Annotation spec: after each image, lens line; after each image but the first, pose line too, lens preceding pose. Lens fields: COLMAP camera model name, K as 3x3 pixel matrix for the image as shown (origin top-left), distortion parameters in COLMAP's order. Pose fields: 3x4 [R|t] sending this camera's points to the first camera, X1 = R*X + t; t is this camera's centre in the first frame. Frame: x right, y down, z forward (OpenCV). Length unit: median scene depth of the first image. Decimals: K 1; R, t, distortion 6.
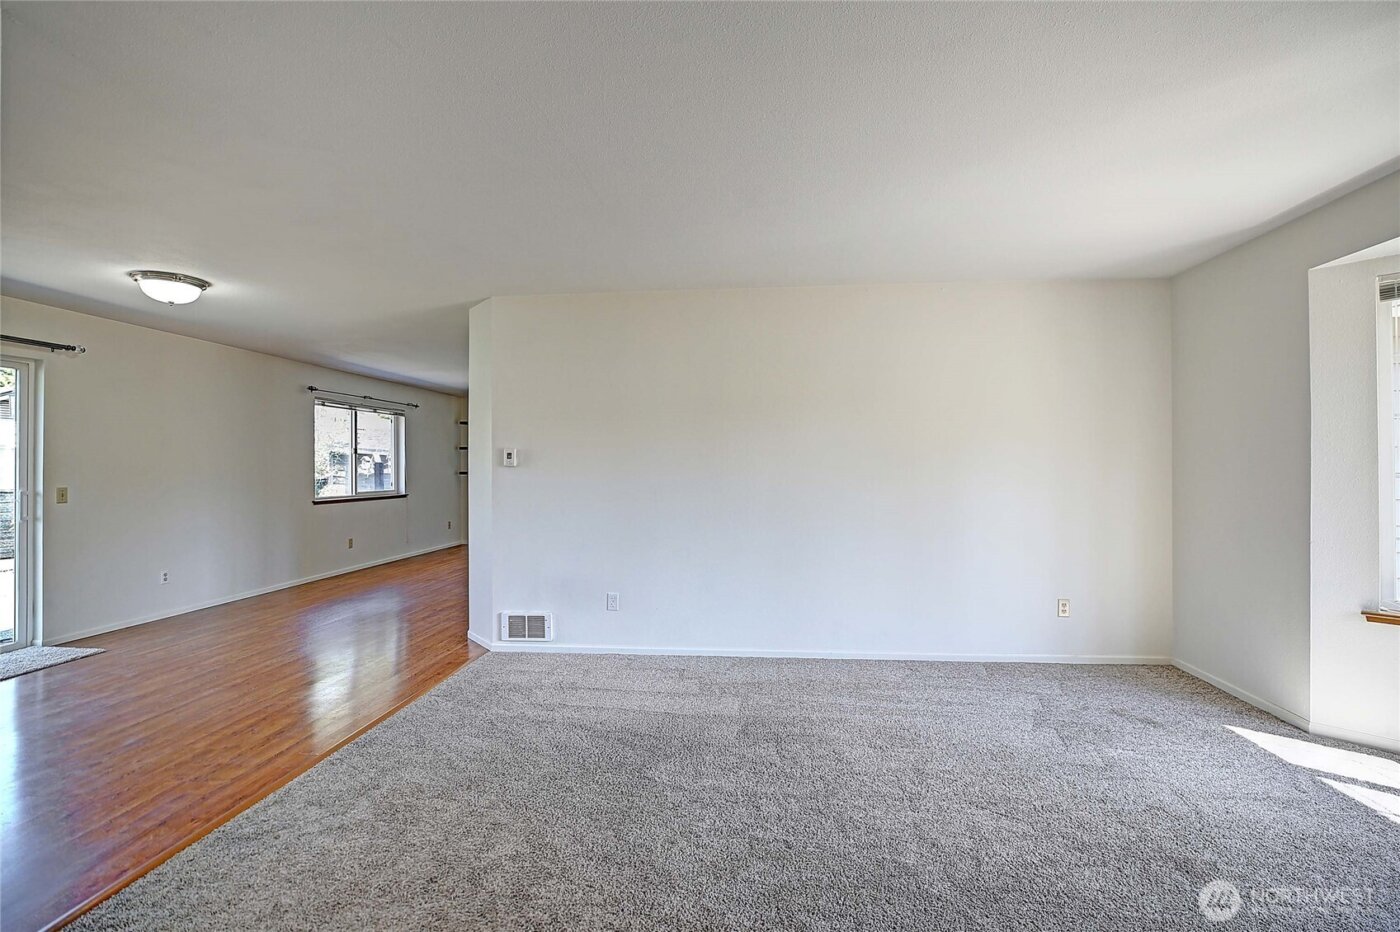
lens RADIAL K [[627.3, 0, 714.1], [0, 627.3, 467.4], [0, 0, 1]] dist [-0.021800, 0.000771]
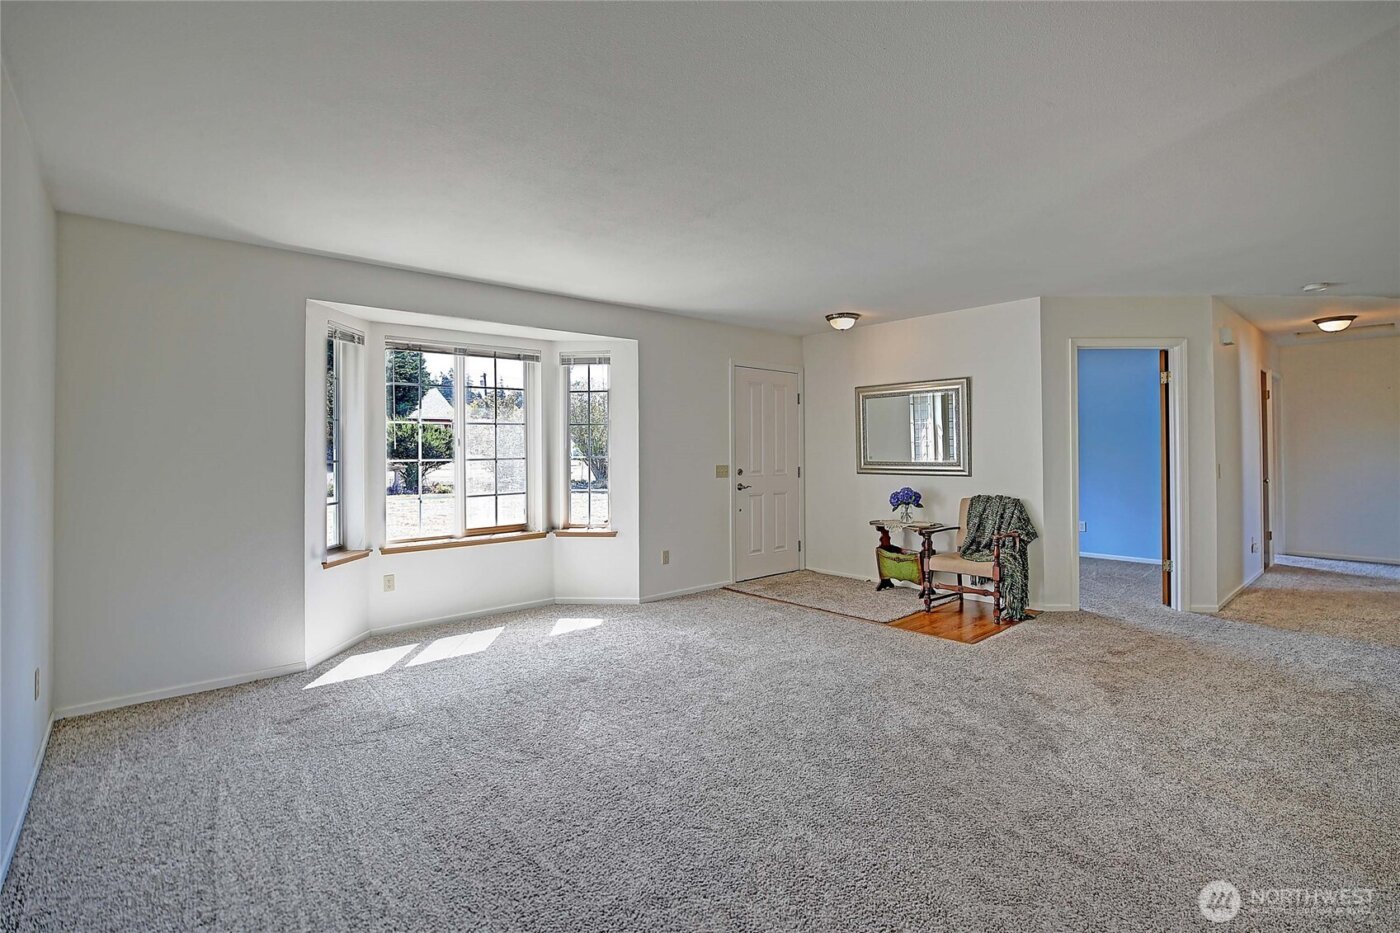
lens RADIAL K [[641.3, 0, 704.9], [0, 641.3, 454.4], [0, 0, 1]] dist [-0.021631, 0.000541]
pose [[-0.728875, 0.007601, 0.684605, -0.501755], [0.011523, 0.999933, 0.001167, 0.002977], [-0.684550, 0.008739, -0.728914, 1.387434]]
